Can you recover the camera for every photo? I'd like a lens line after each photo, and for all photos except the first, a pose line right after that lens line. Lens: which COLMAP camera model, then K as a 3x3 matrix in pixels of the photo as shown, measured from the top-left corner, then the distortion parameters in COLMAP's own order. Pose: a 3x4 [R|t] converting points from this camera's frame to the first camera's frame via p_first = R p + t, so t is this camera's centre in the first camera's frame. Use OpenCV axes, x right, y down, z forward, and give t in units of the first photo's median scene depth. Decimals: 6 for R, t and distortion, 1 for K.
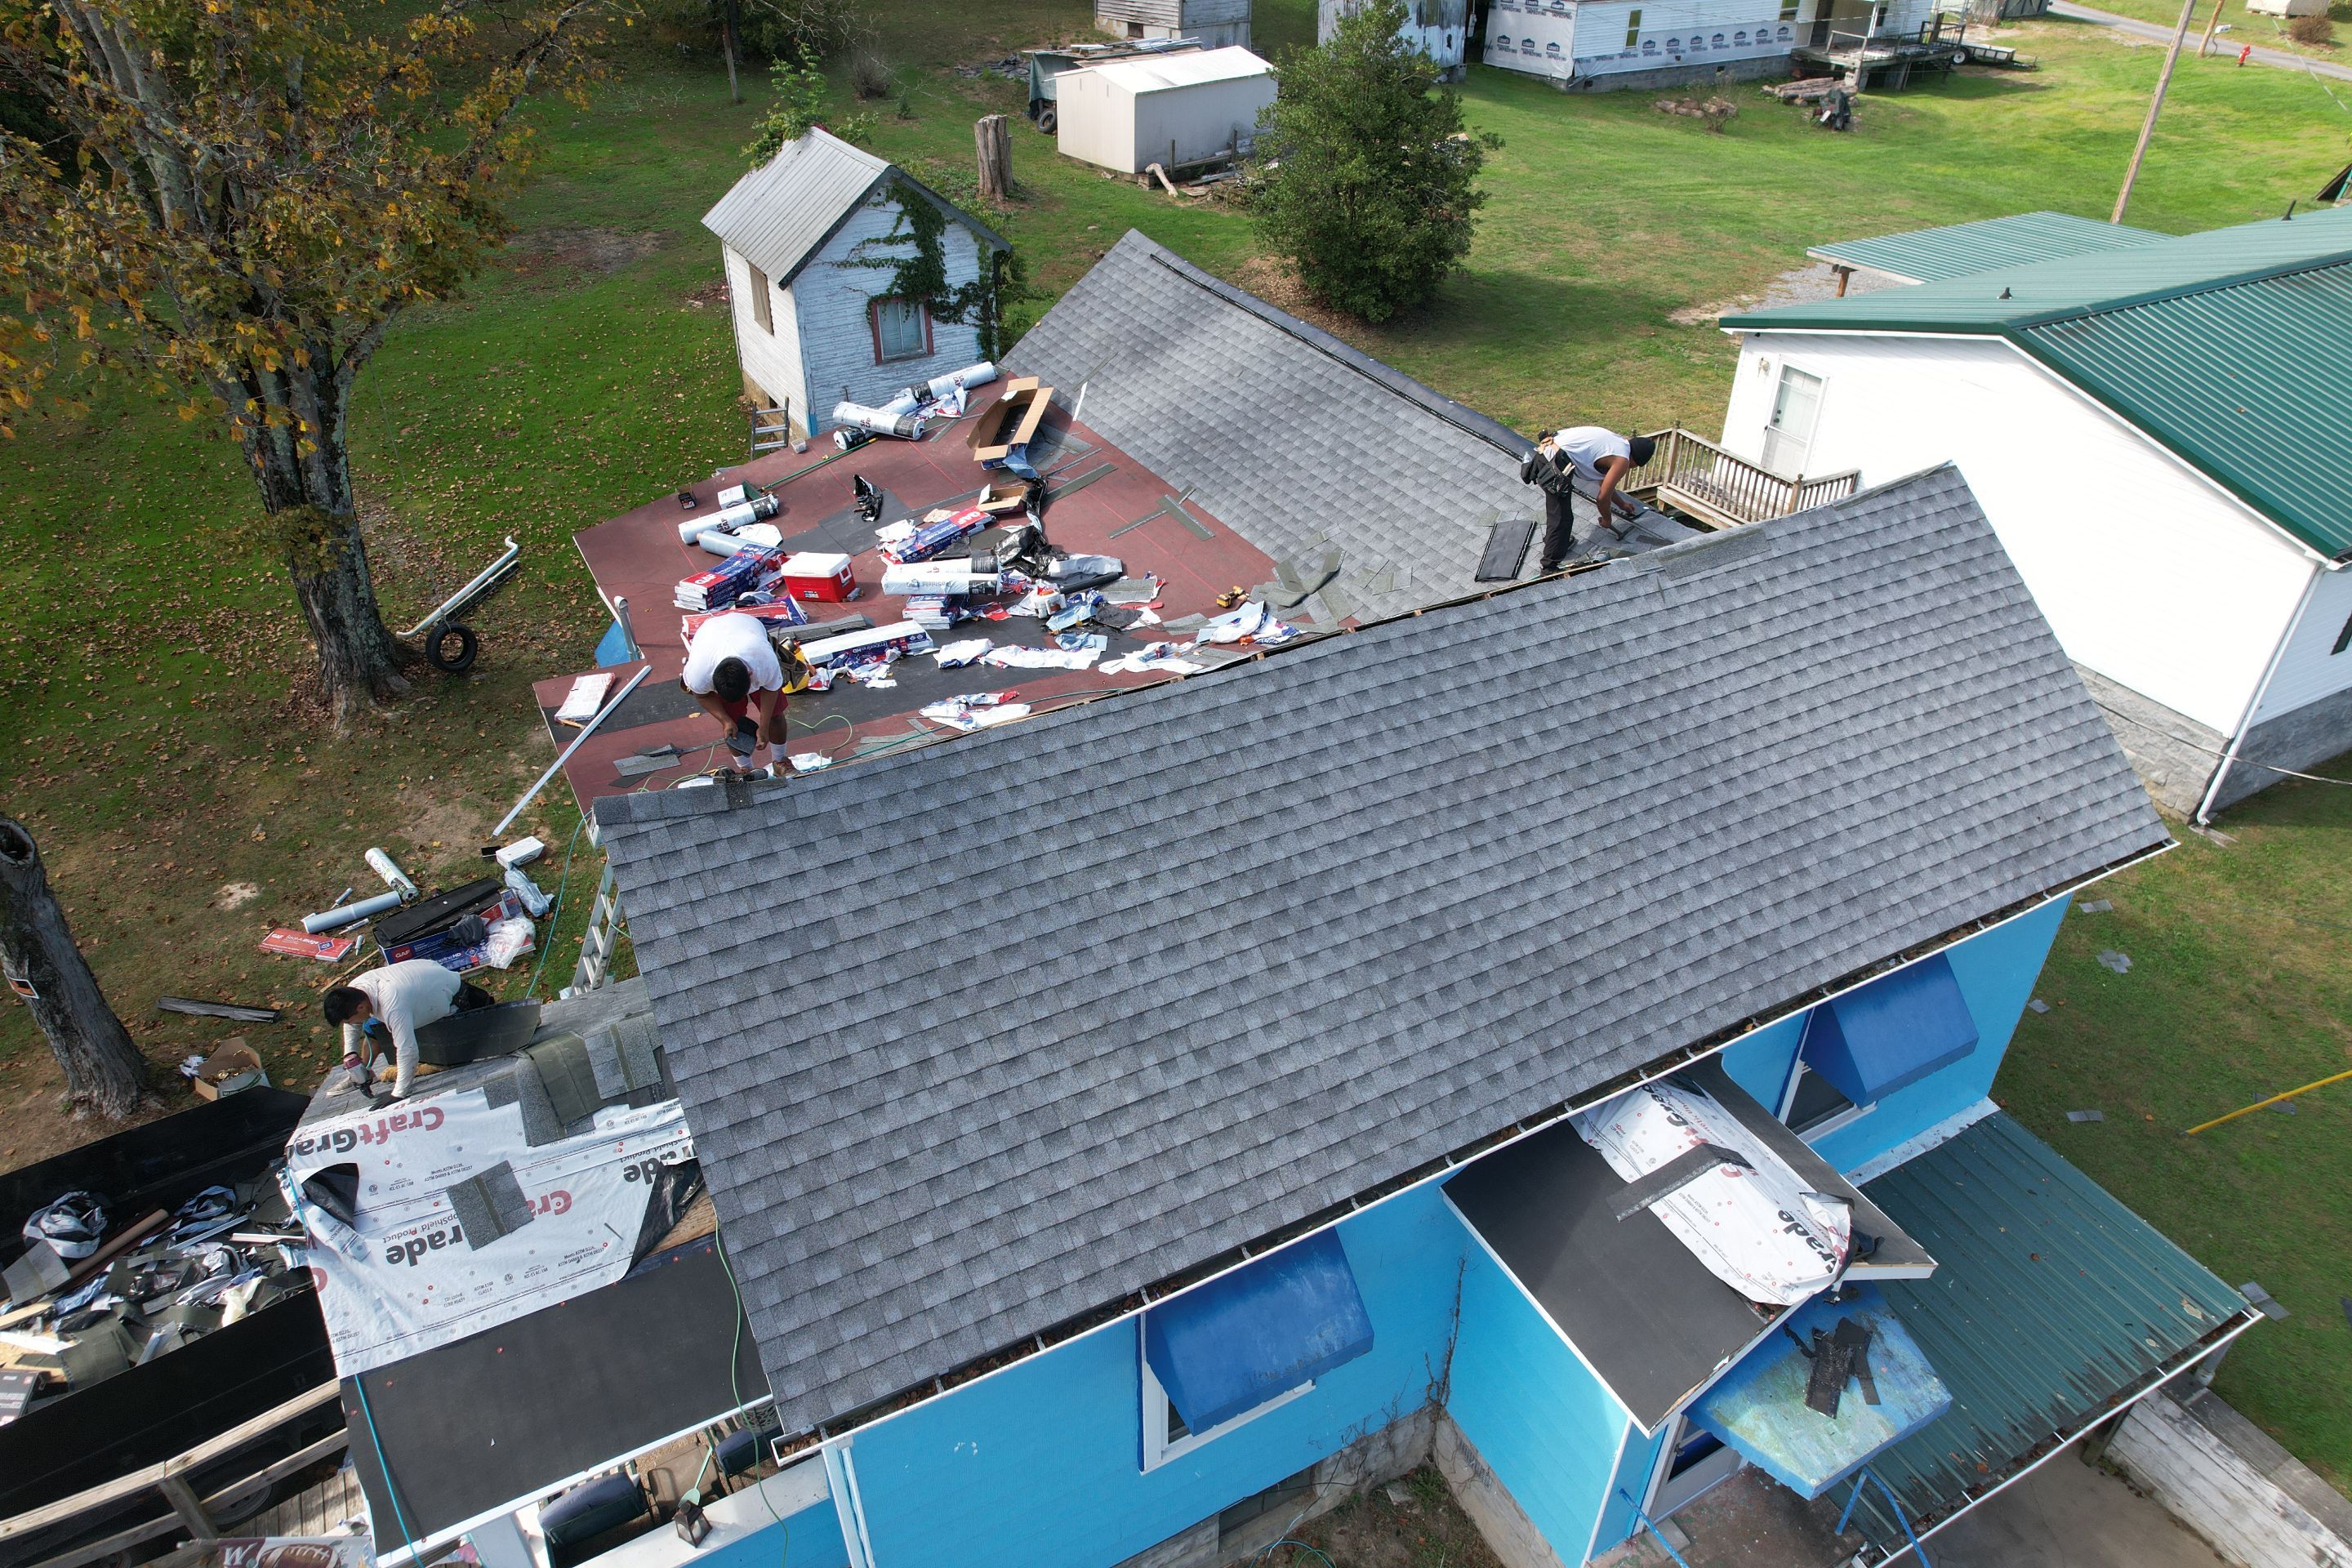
lens RADIAL K [[1510.9, 0, 1168.3], [0, 1510.9, 778.8], [0, 0, 1]] dist [-0.057376, 0.000579]
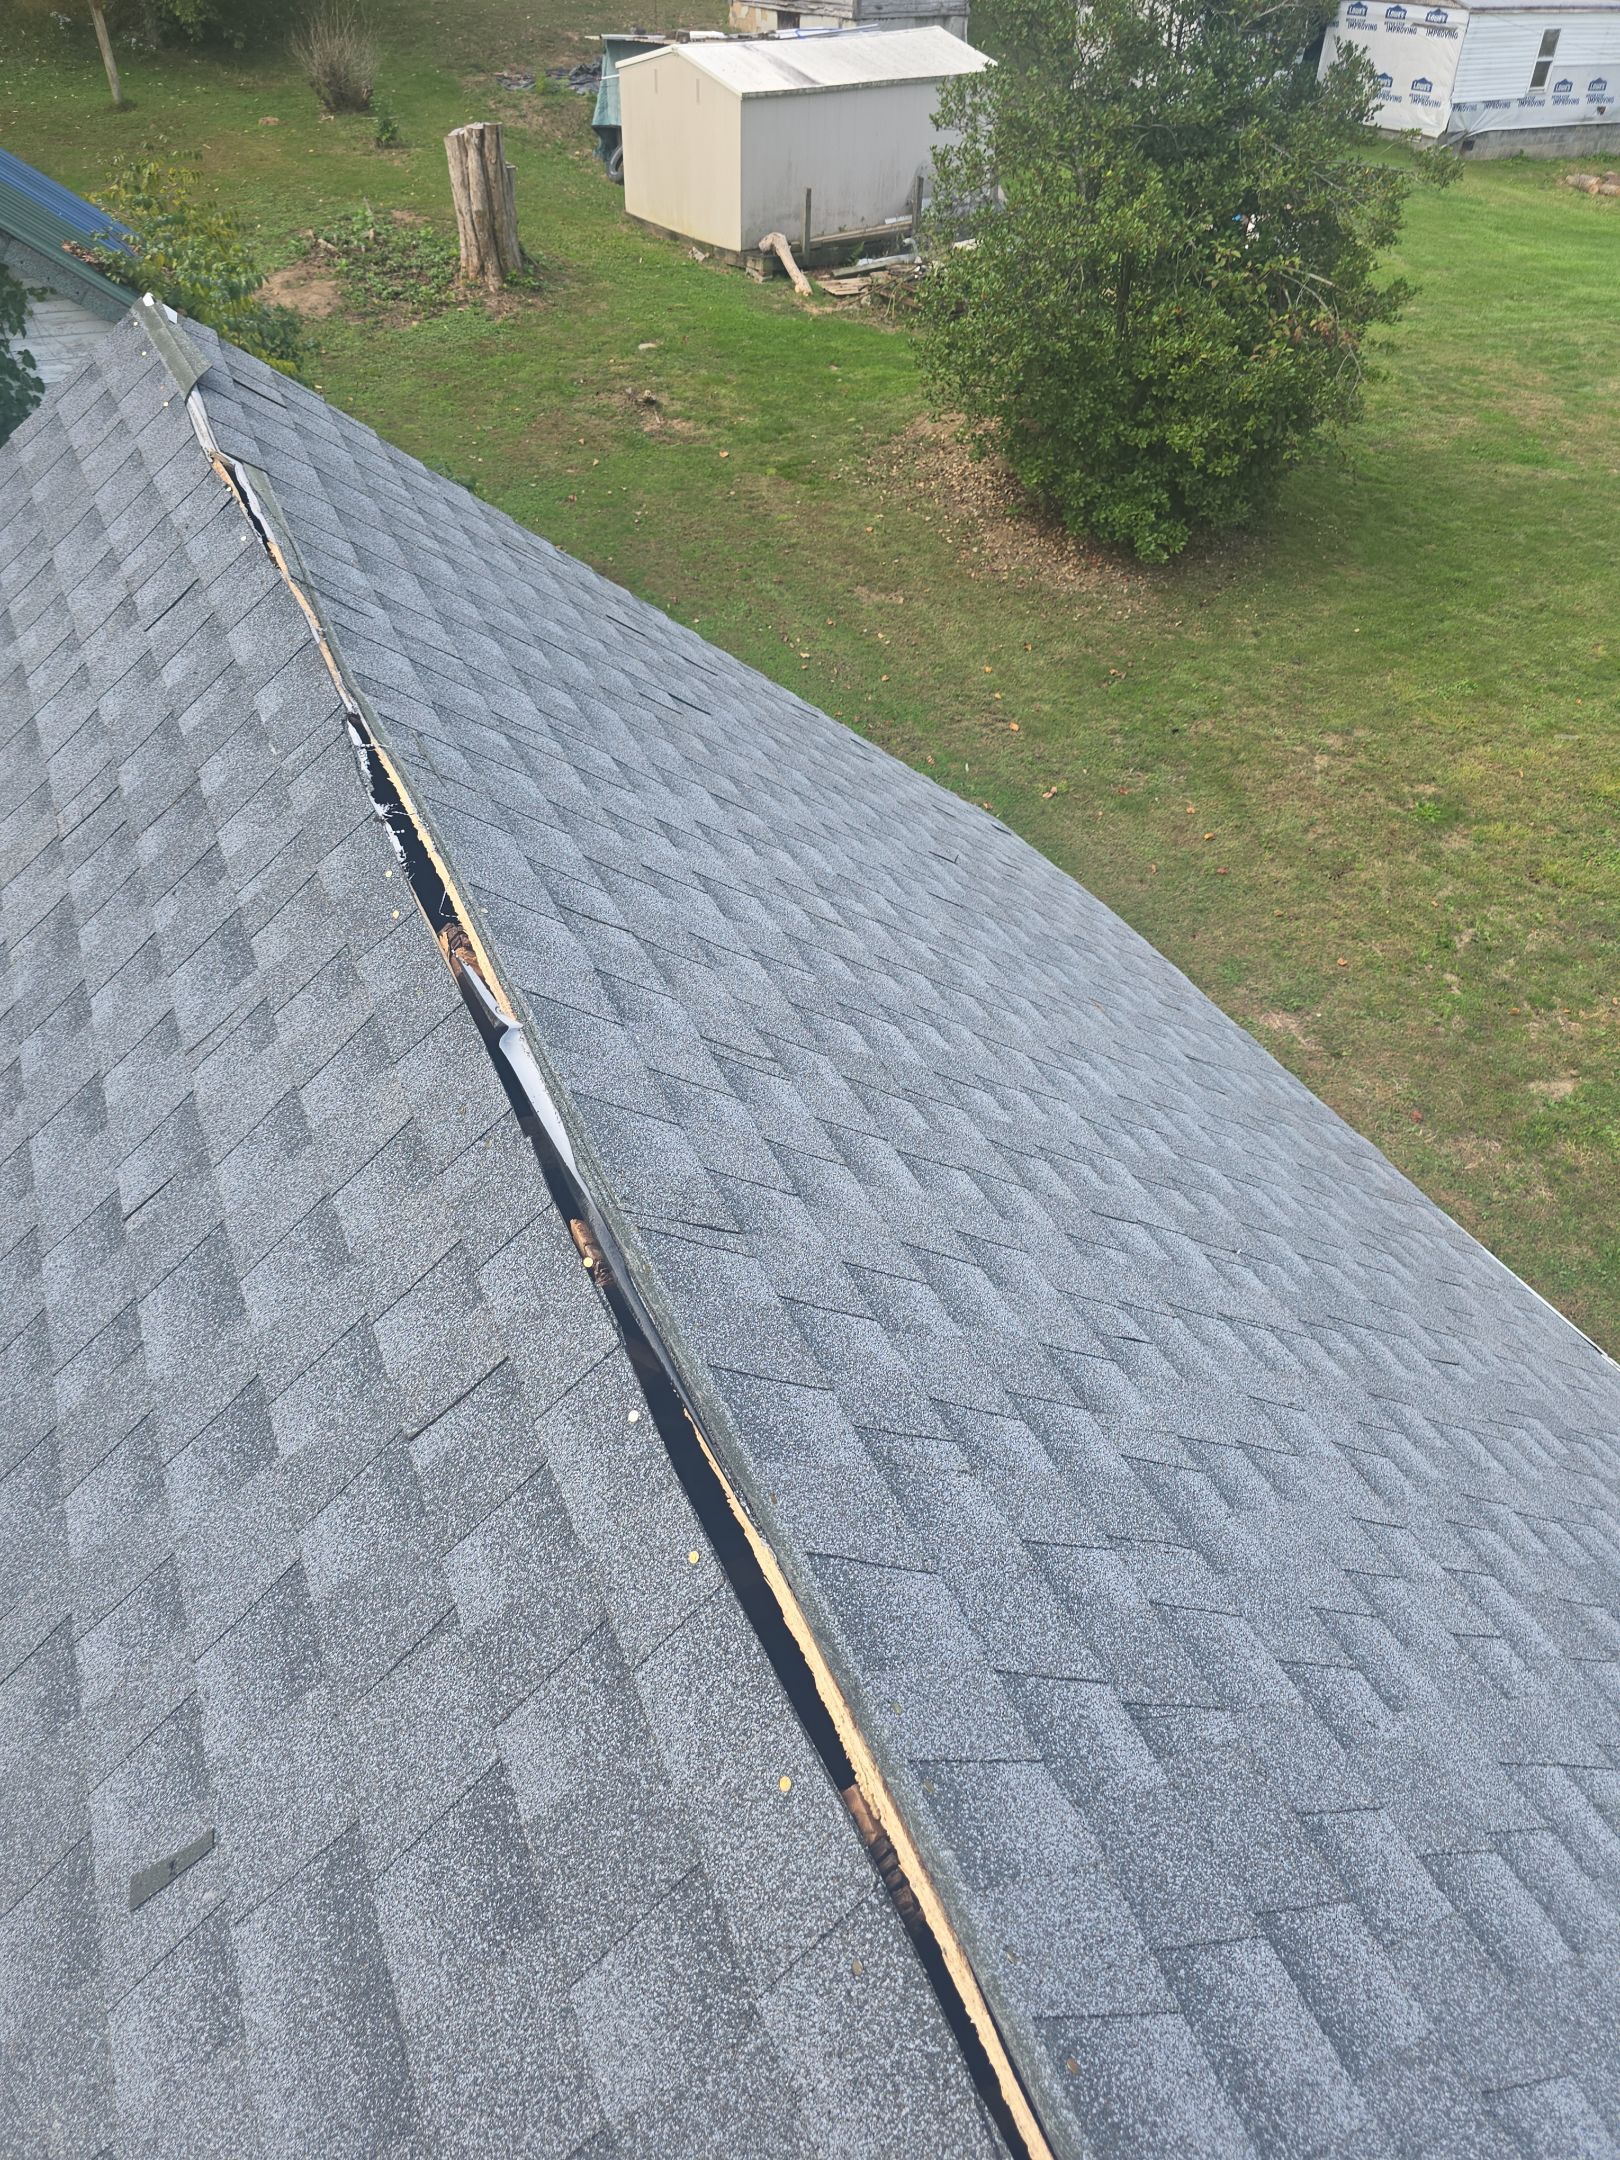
lens RADIAL K [[1470.3, 0, 810.0], [0, 1470.3, 1080.0], [0, 0, 1]] dist [0.051474, -0.050036]
pose [[0.998140, 0.049484, -0.035620, 0.040963], [-0.045746, 0.994033, 0.099025, -0.142145], [0.040308, -0.097211, 0.994447, 0.394215]]
